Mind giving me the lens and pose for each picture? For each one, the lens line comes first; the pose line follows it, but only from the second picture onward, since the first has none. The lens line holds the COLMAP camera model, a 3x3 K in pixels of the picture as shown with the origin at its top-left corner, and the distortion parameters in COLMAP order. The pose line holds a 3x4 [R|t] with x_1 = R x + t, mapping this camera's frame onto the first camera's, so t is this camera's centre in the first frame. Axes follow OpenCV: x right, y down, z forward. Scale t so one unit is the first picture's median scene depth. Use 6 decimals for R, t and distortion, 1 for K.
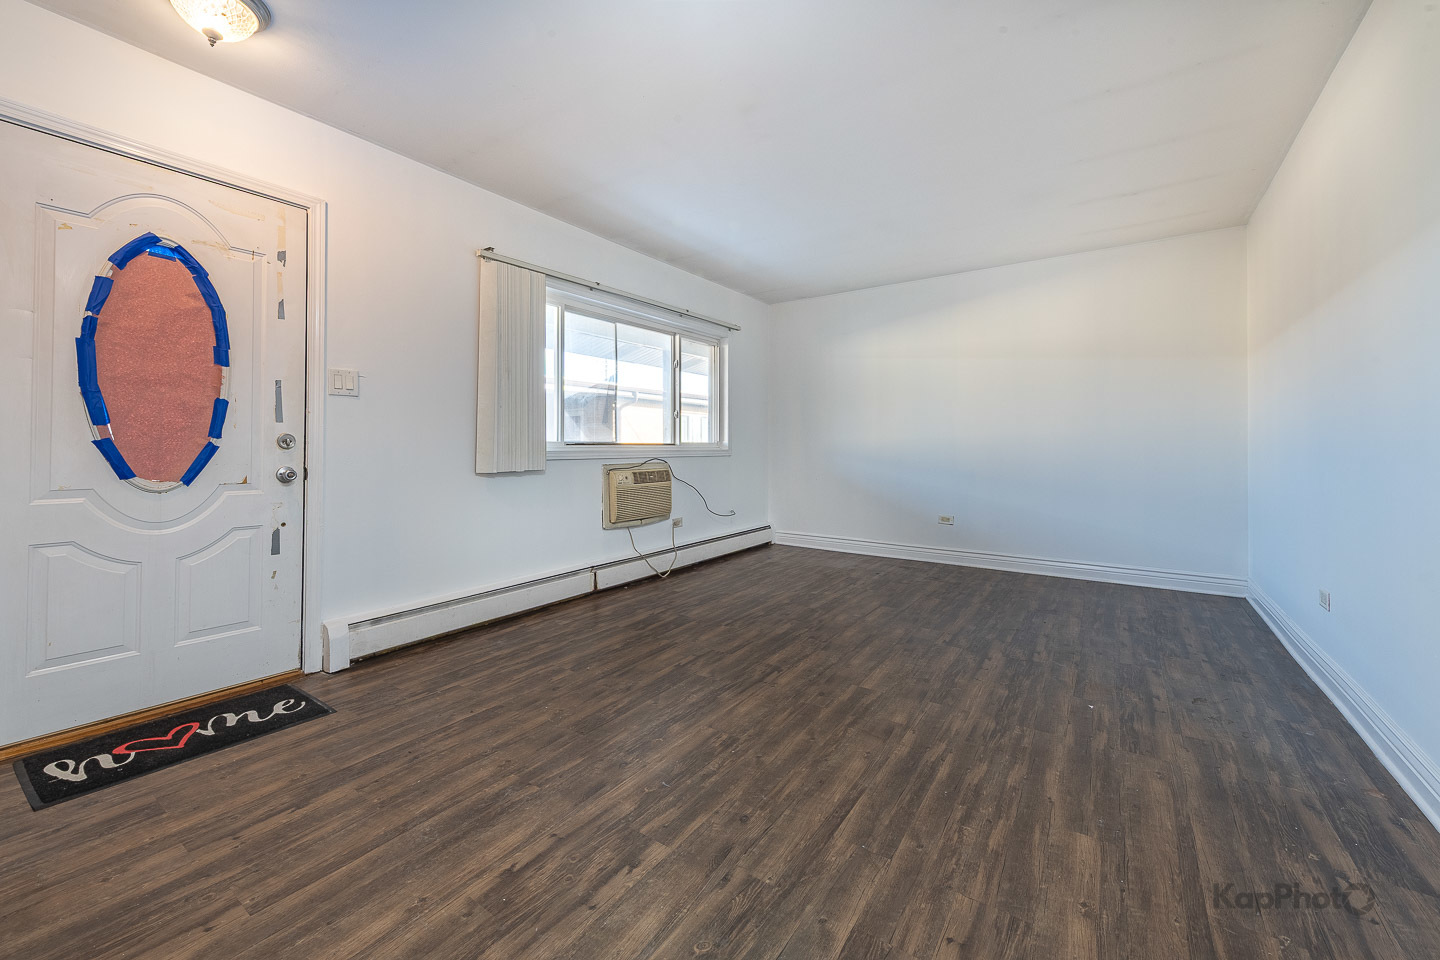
lens RADIAL K [[514.8, 0, 756.4], [0, 514.8, 441.0], [0, 0, 1]] dist [0.015561, -0.004666]
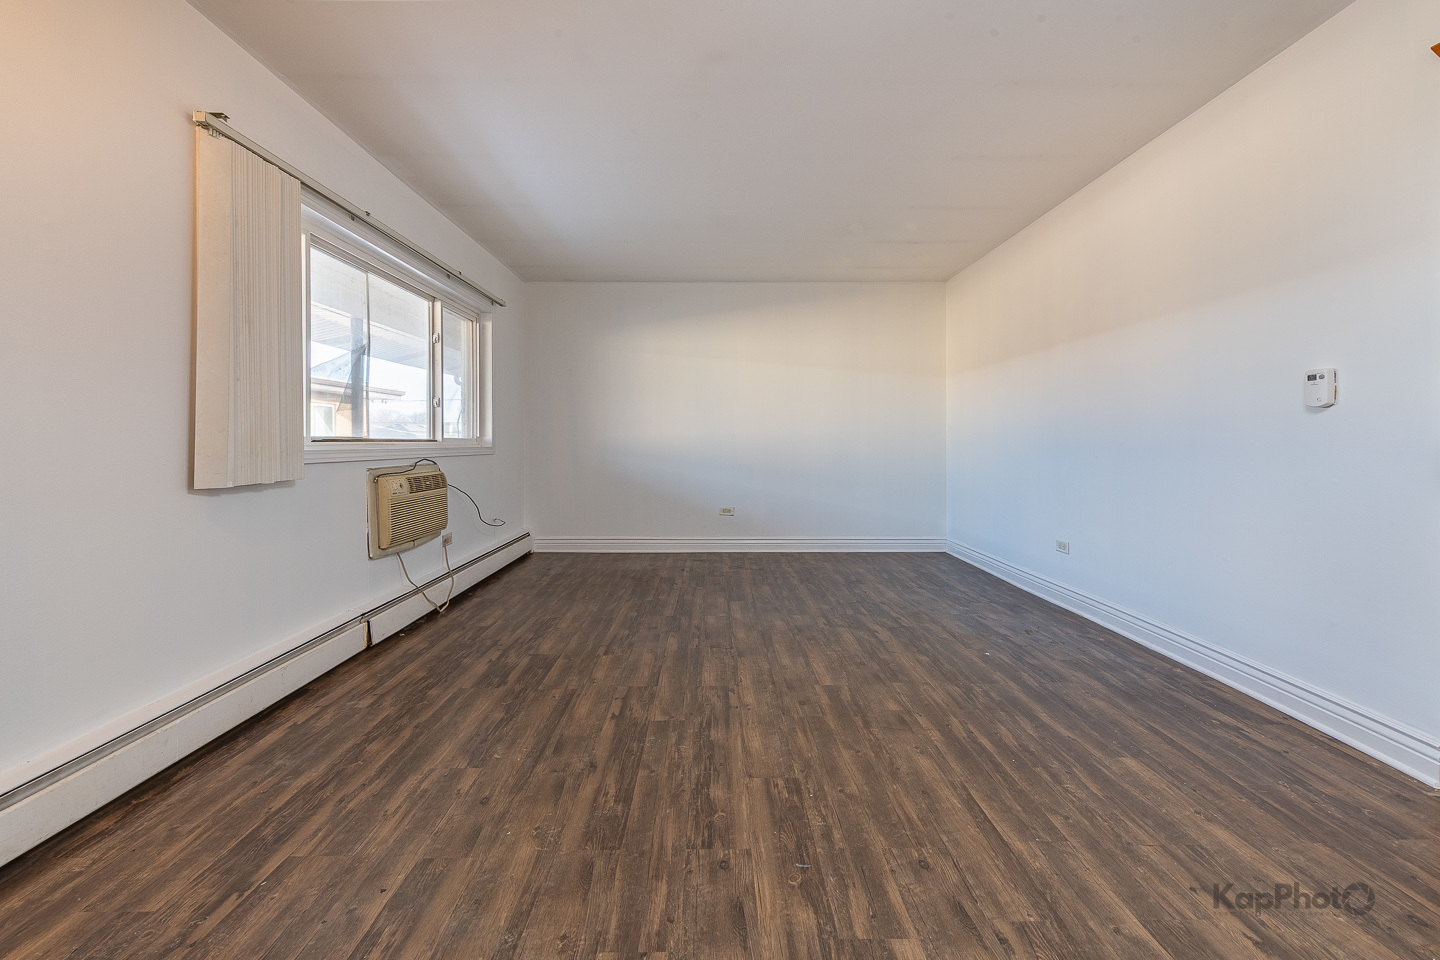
lens RADIAL K [[509.0, 0, 720.7], [0, 509.0, 437.0], [0, 0, 1]] dist [0.015421, -0.004335]
pose [[0.853033, 0.003867, 0.521842, -0.408202], [-0.003746, 0.999992, -0.001287, 0.001495], [-0.521843, -0.000857, 0.853041, 0.227695]]
